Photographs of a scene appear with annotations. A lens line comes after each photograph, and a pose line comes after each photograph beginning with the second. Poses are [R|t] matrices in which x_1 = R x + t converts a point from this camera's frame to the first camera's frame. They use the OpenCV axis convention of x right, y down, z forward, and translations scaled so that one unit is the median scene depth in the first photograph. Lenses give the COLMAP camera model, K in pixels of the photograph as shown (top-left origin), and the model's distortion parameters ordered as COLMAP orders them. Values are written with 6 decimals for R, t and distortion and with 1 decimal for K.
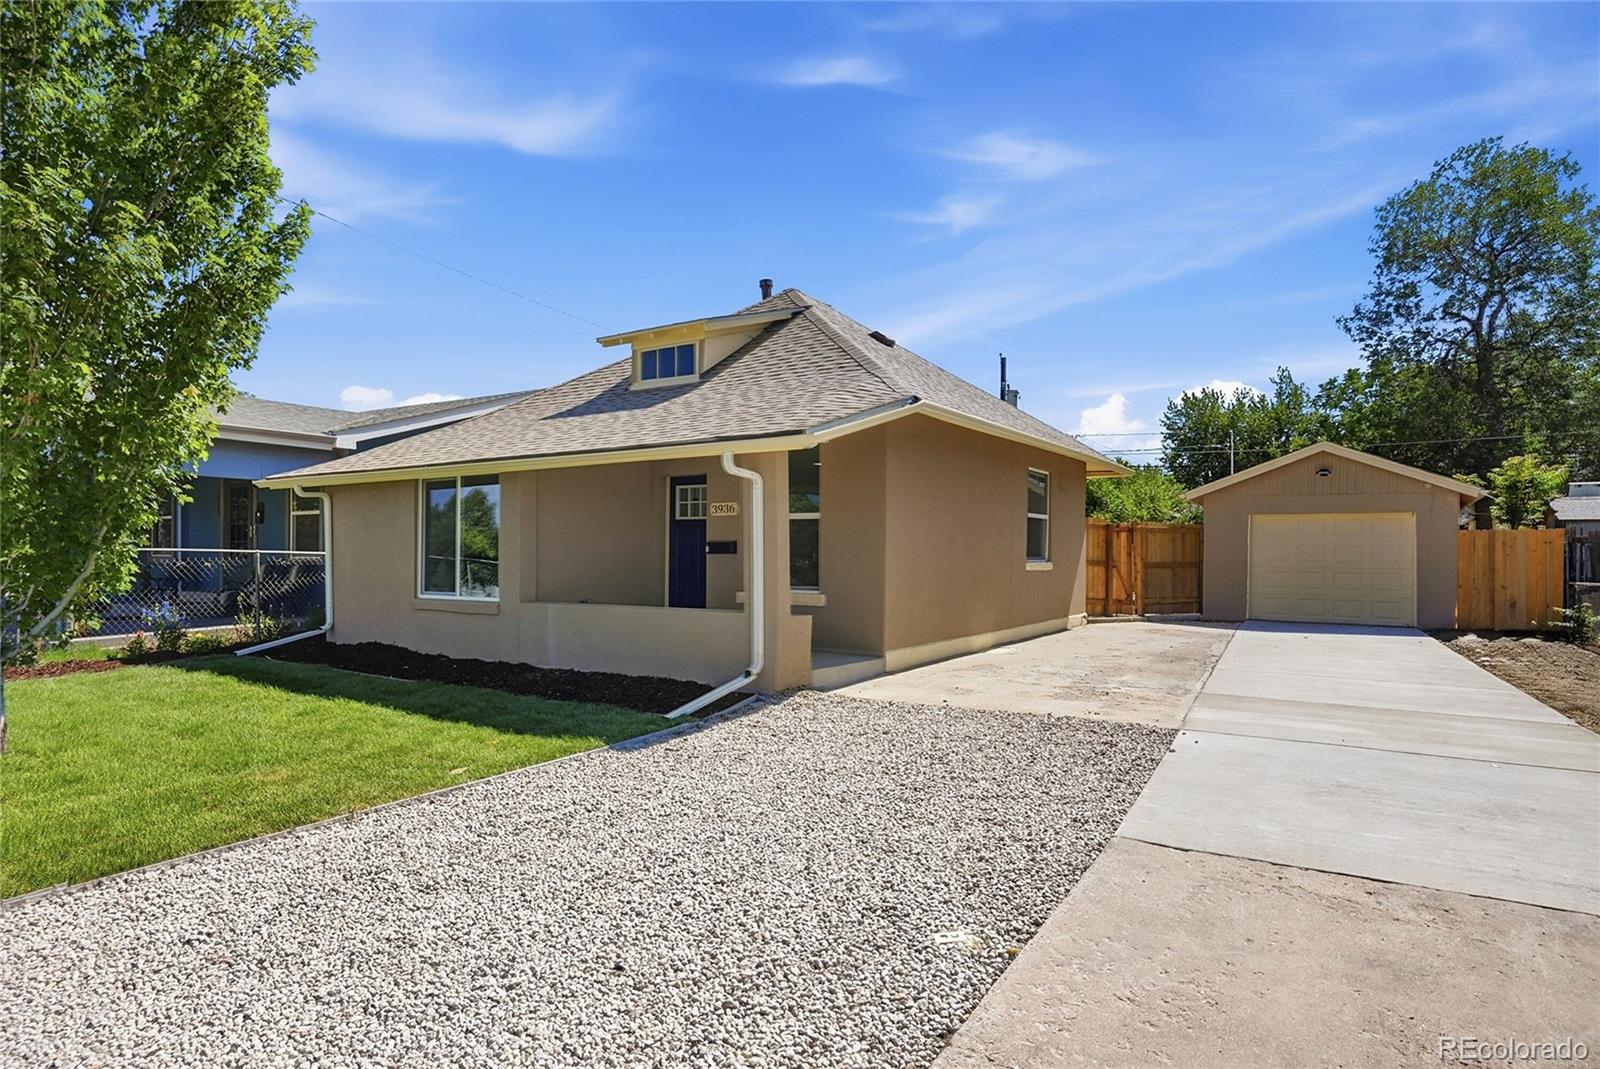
lens RADIAL K [[920.2, 0, 797.5], [0, 920.2, 559.3], [0, 0, 1]] dist [0.000111, -0.002471]
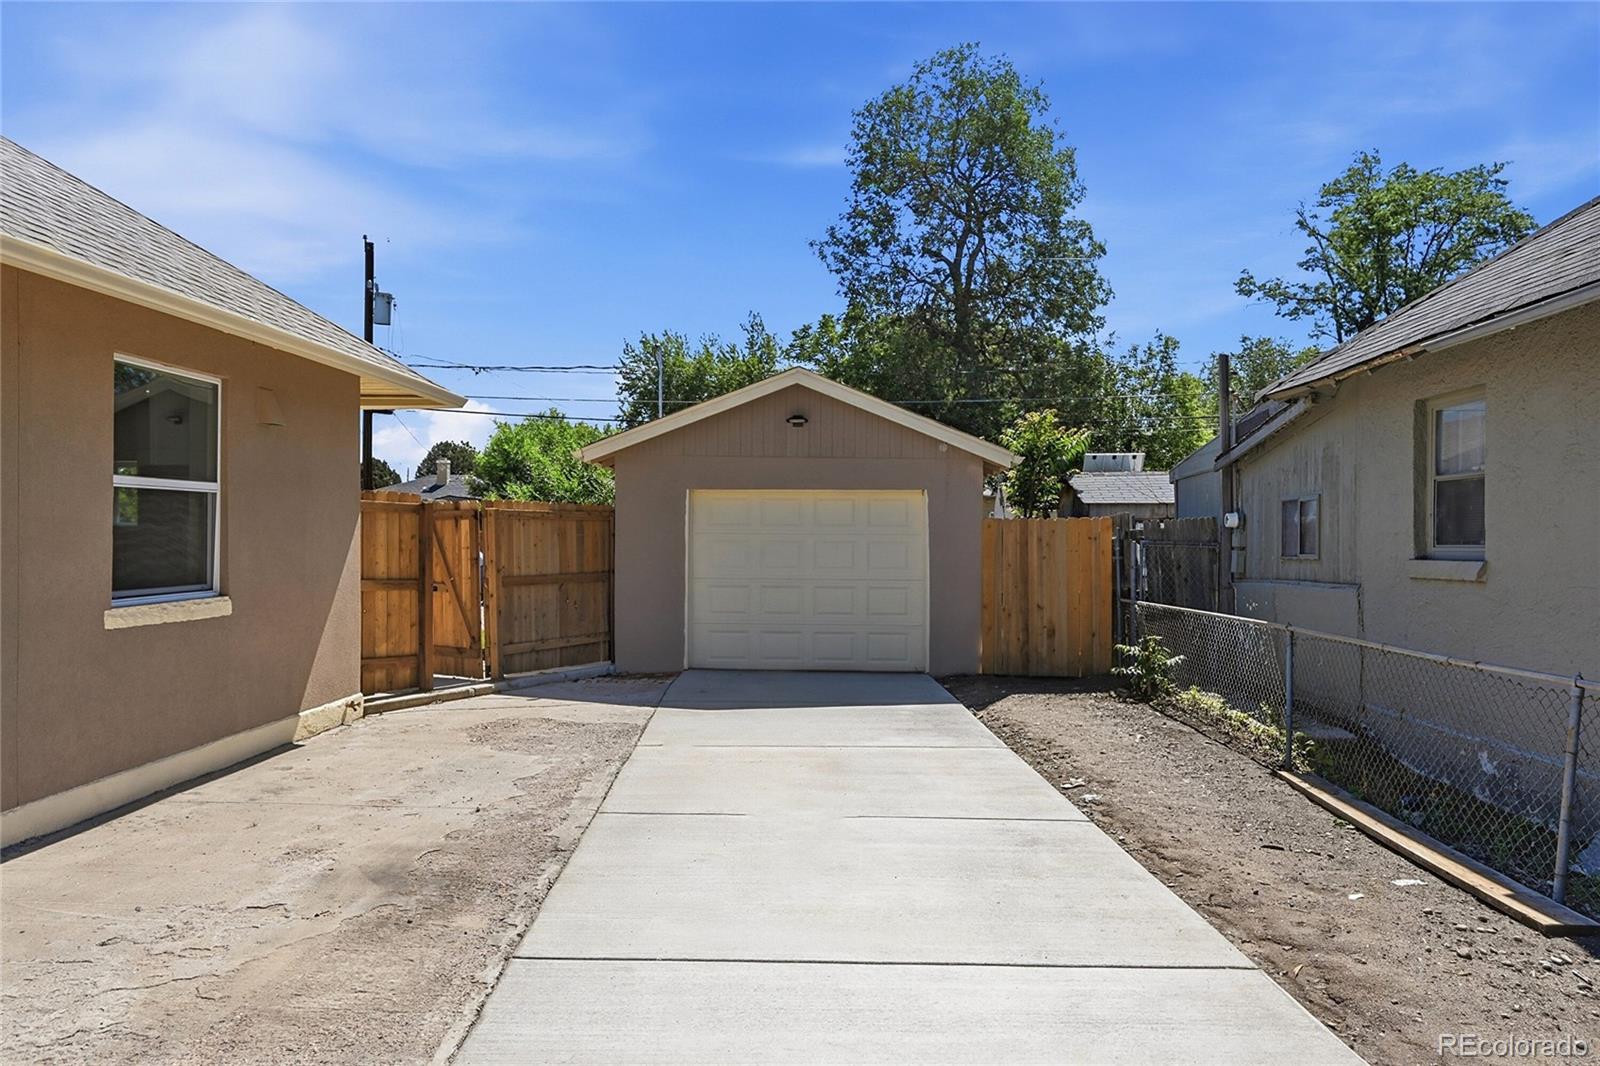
lens RADIAL K [[1126.5, 0, 797.7], [0, 1126.5, 525.9], [0, 0, 1]] dist [-0.001505, -0.001788]
pose [[0.868168, -0.000575, 0.496271, 0.106534], [0.006694, 0.999922, -0.010552, -0.009354], [-0.496226, 0.012483, 0.868104, 0.186557]]
